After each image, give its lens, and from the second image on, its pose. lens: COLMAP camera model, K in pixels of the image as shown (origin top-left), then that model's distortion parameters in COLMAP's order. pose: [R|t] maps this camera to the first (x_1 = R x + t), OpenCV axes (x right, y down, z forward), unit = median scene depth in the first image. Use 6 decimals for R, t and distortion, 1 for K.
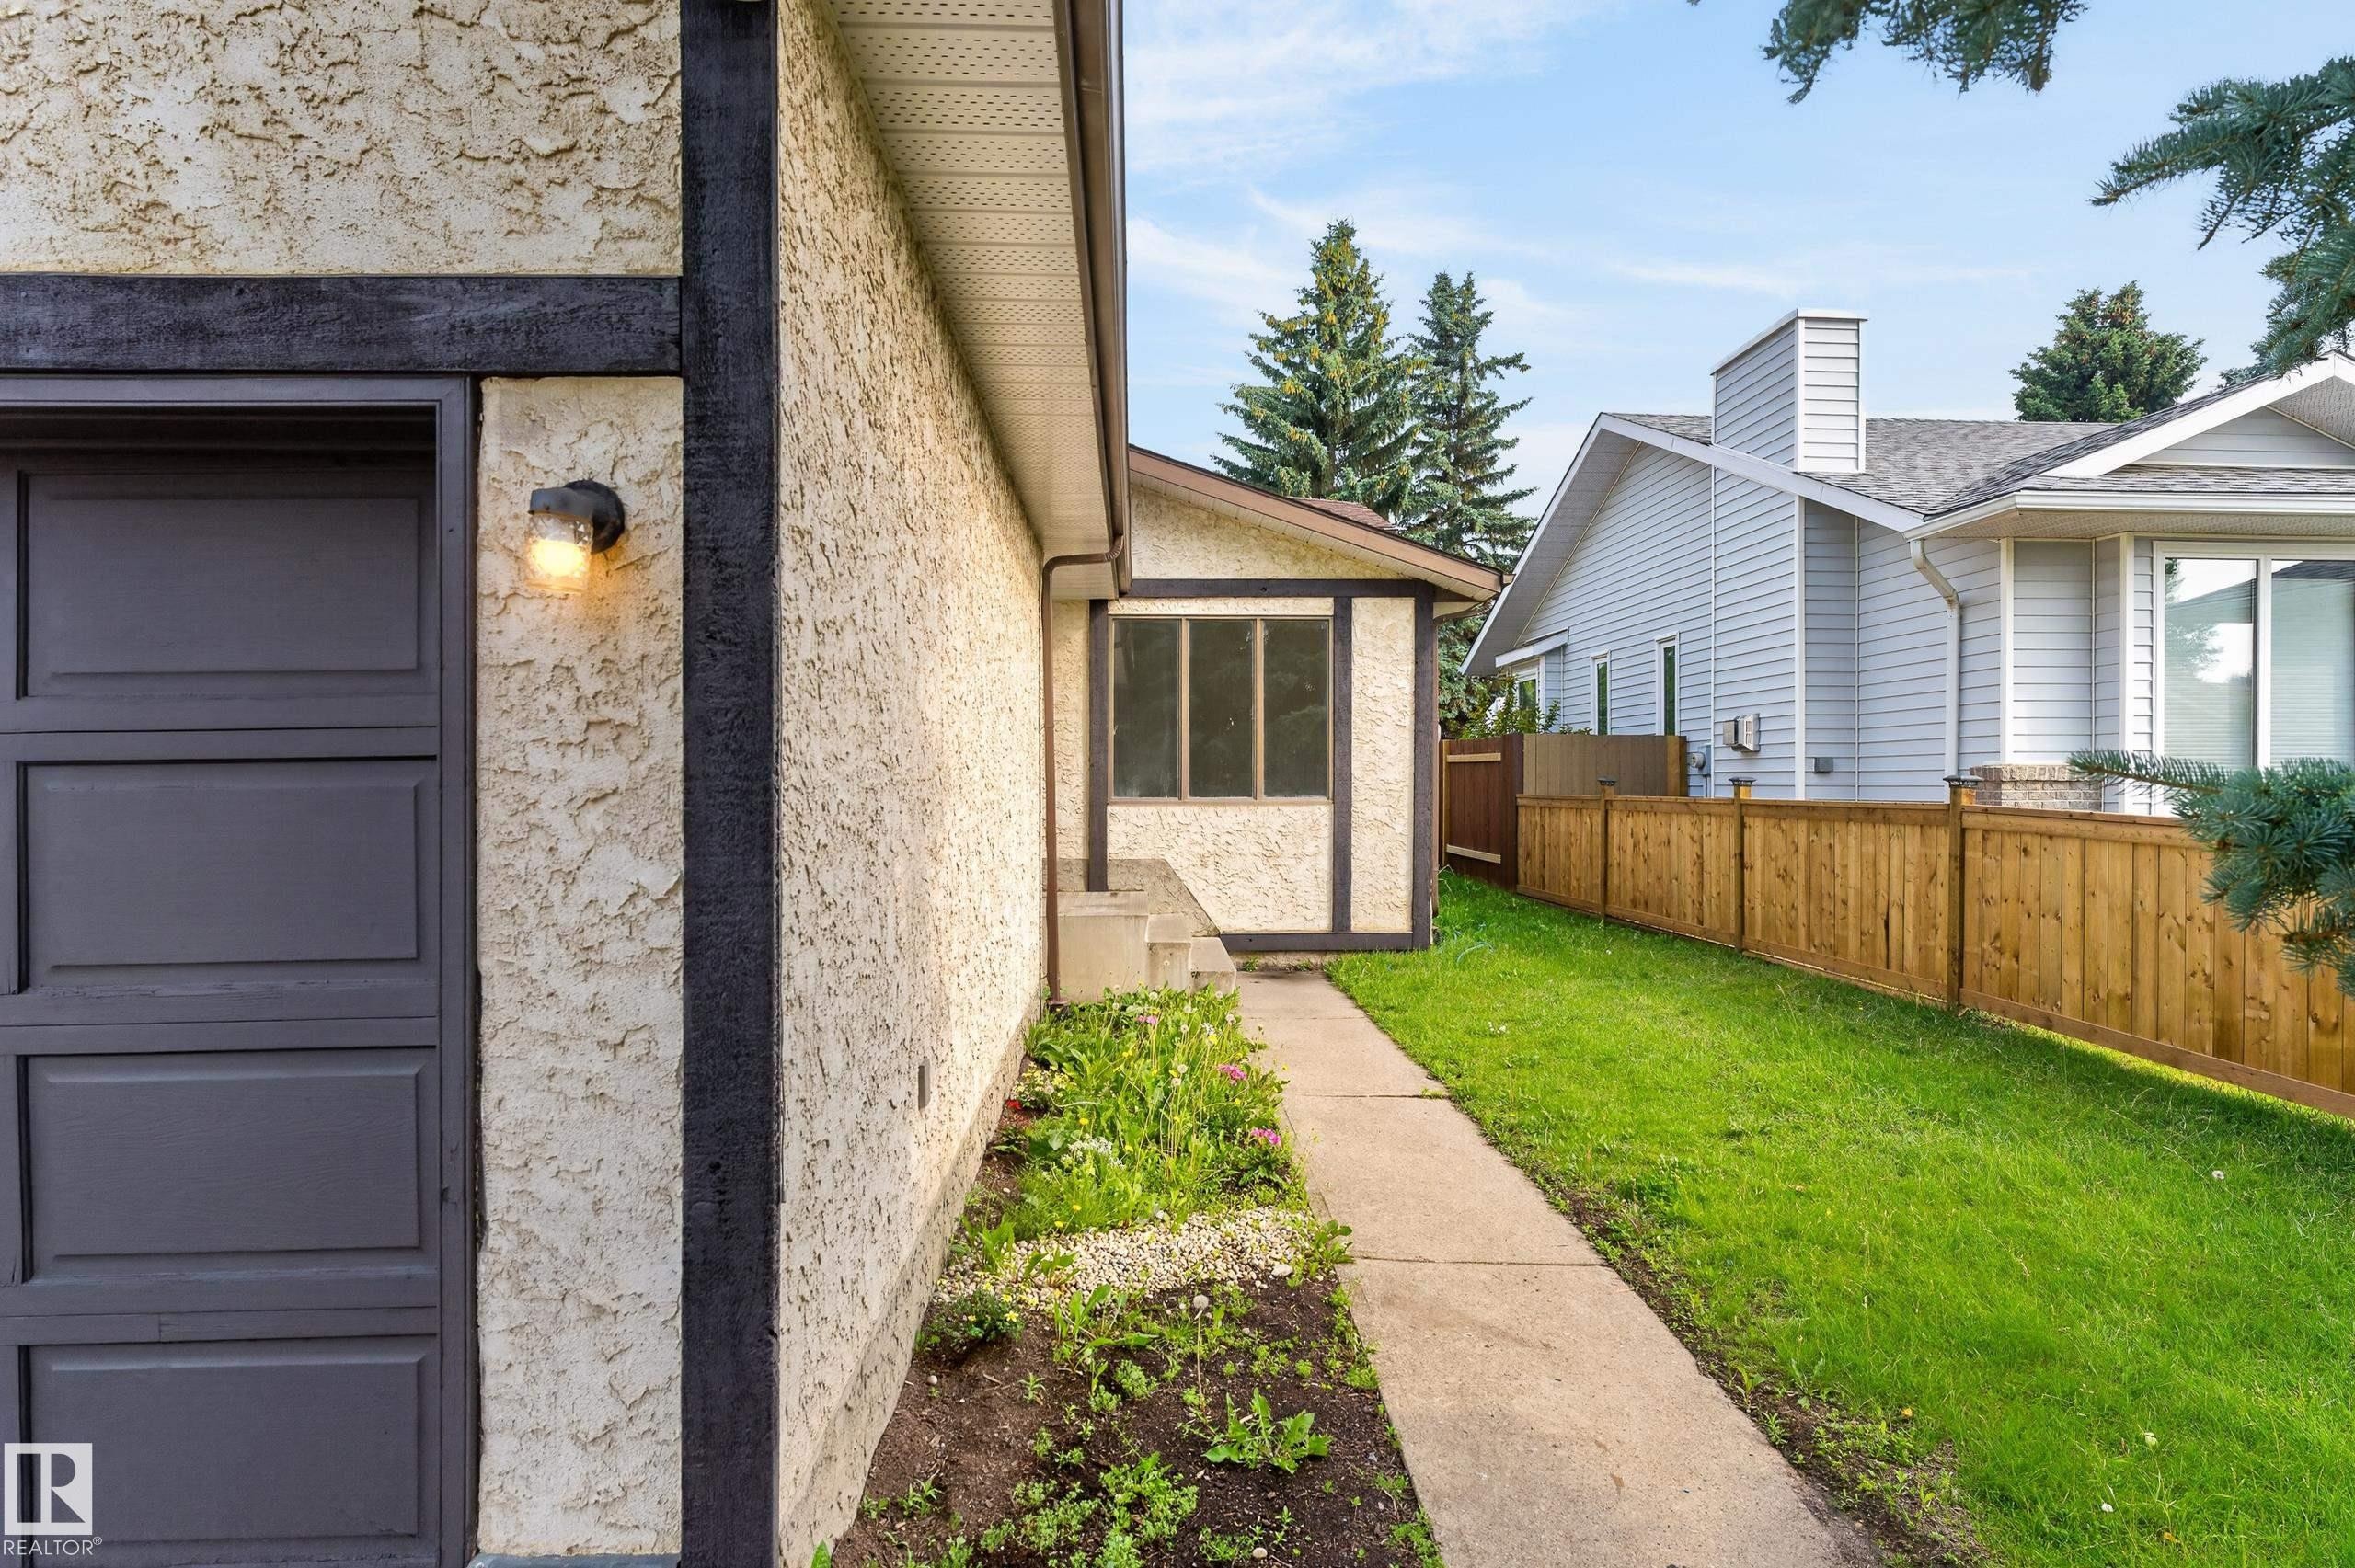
lens RADIAL K [[1227.0, 0, 1177.5], [0, 1227.0, 784.0], [0, 0, 1]] dist [0.001828, 0.000566]
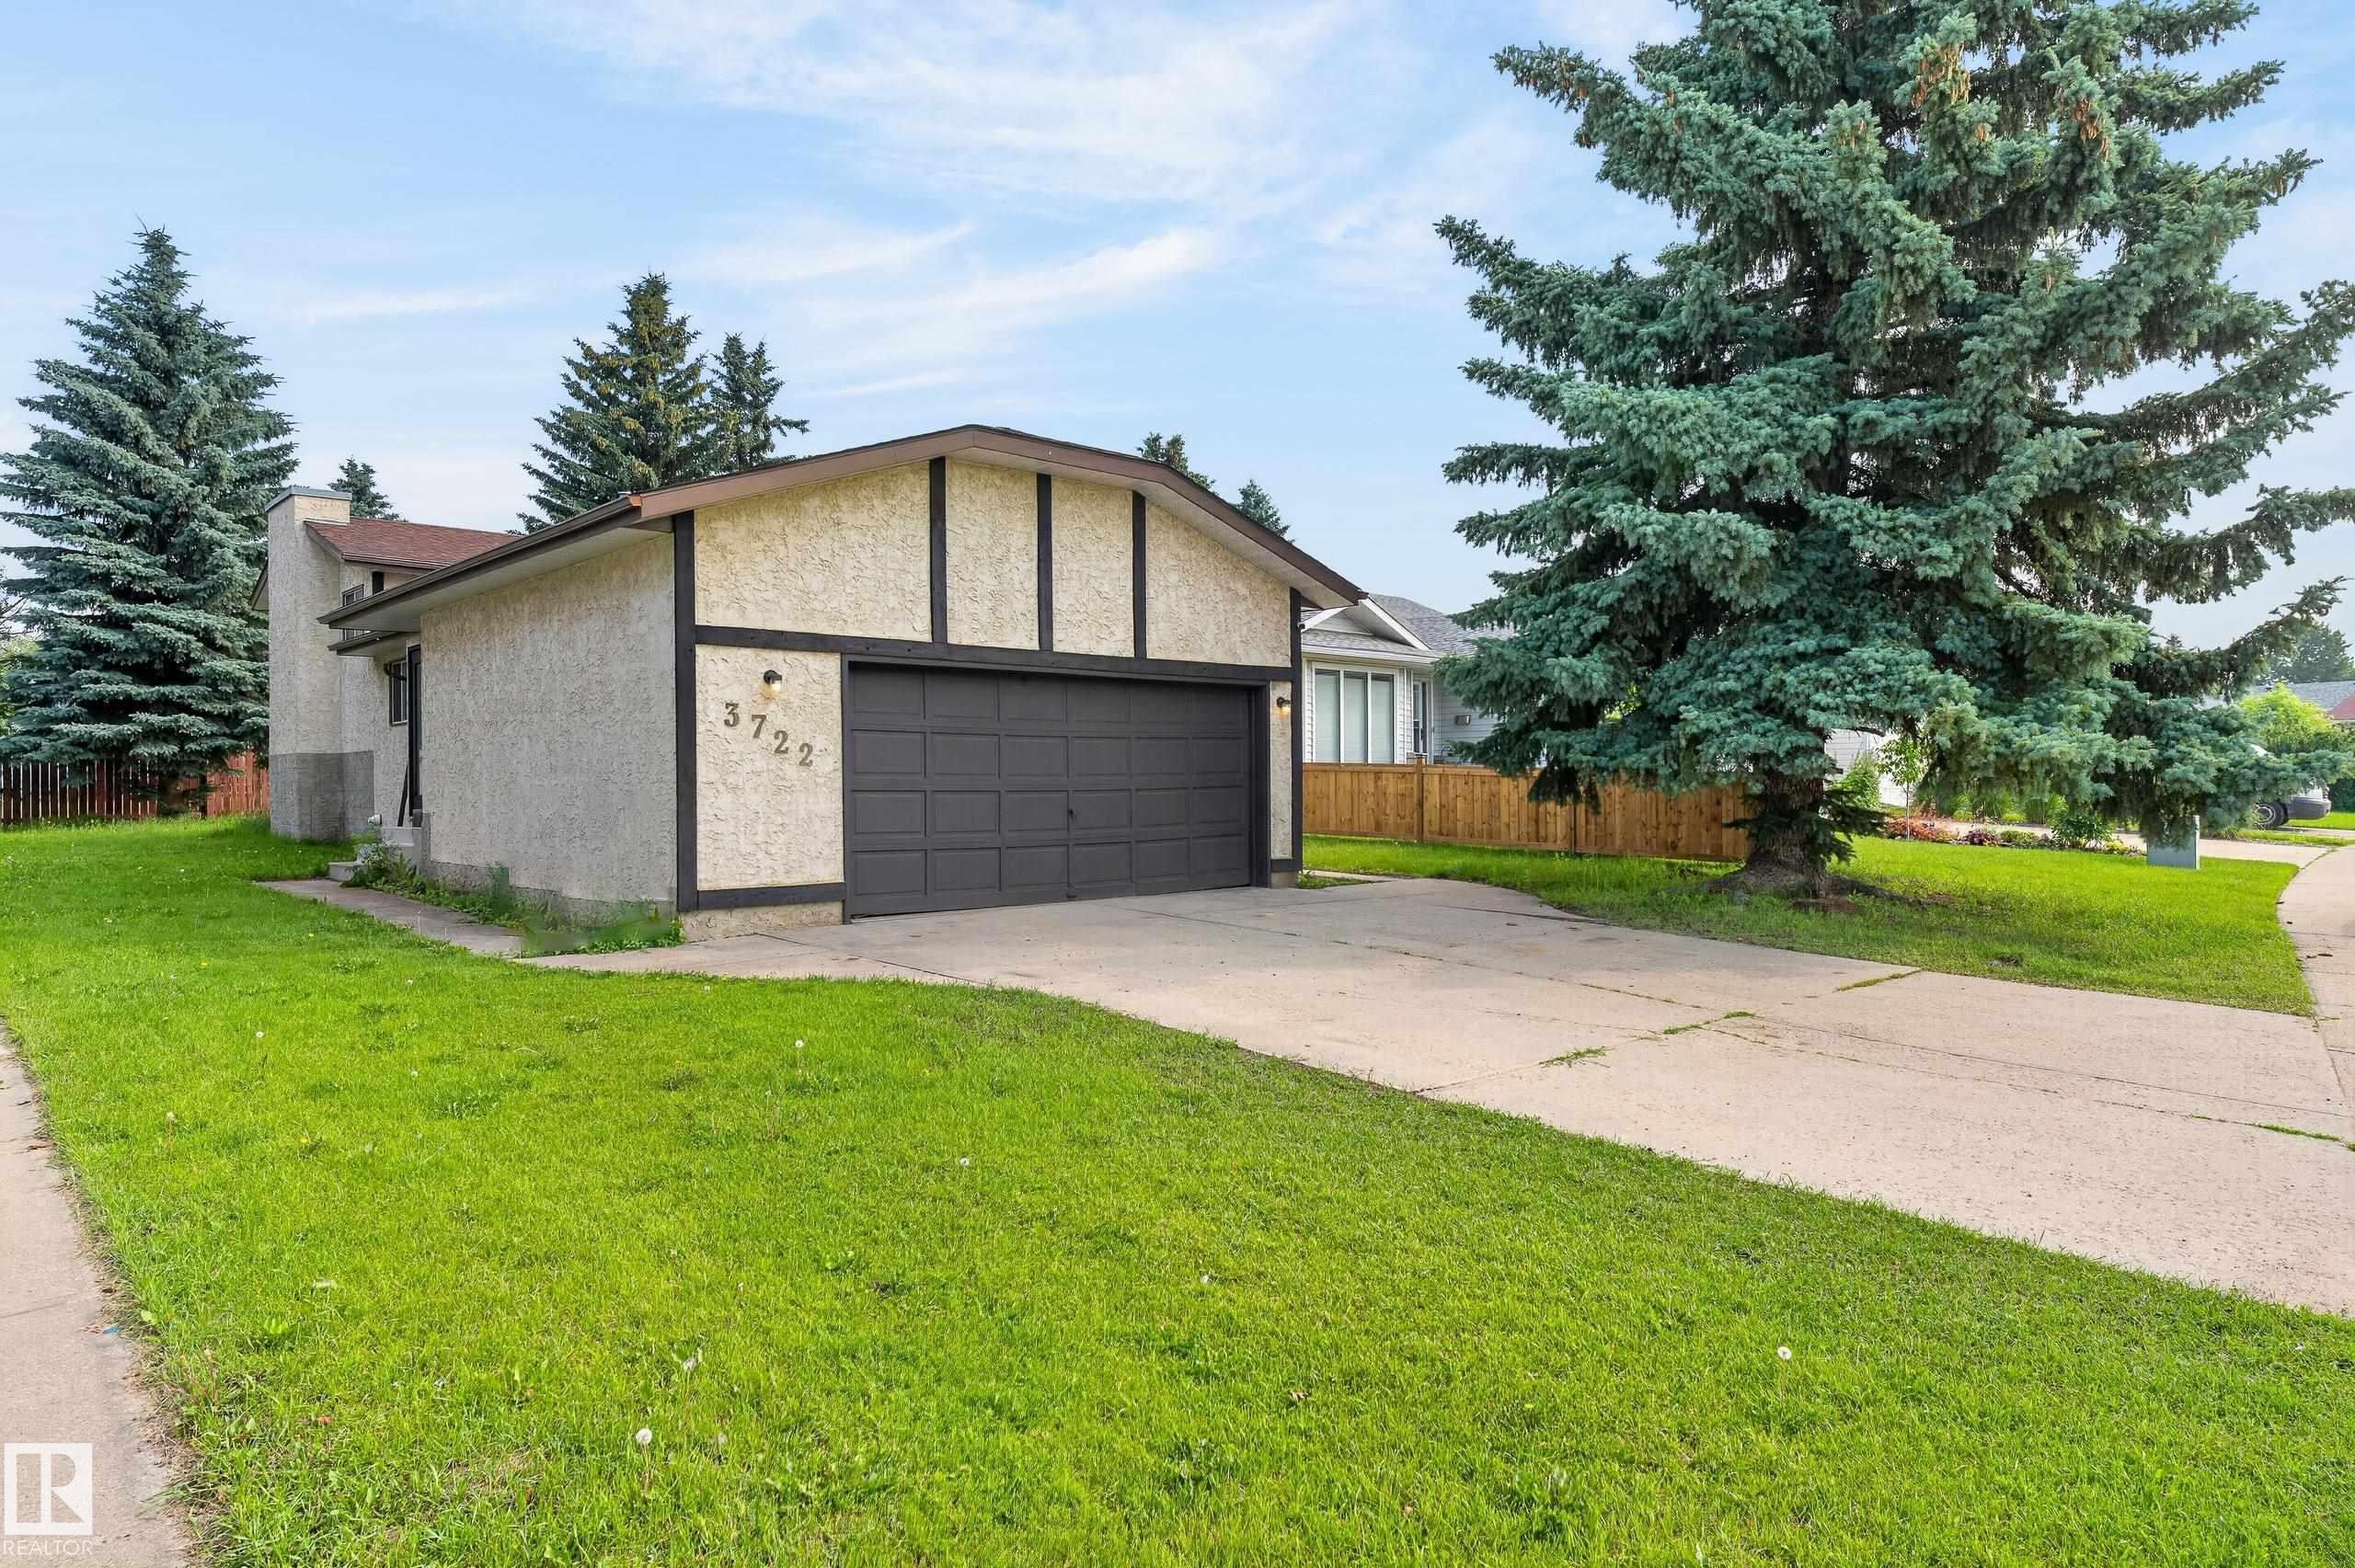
lens RADIAL K [[1175.3, 0, 1177.5], [0, 1175.3, 784.0], [0, 0, 1]] dist [-0.003426, -0.000434]
pose [[0.773292, -0.013700, 0.633902, -0.181112], [0.013132, 0.999898, 0.005590, 0.006684], [-0.633914, 0.004002, 0.773394, -0.130806]]
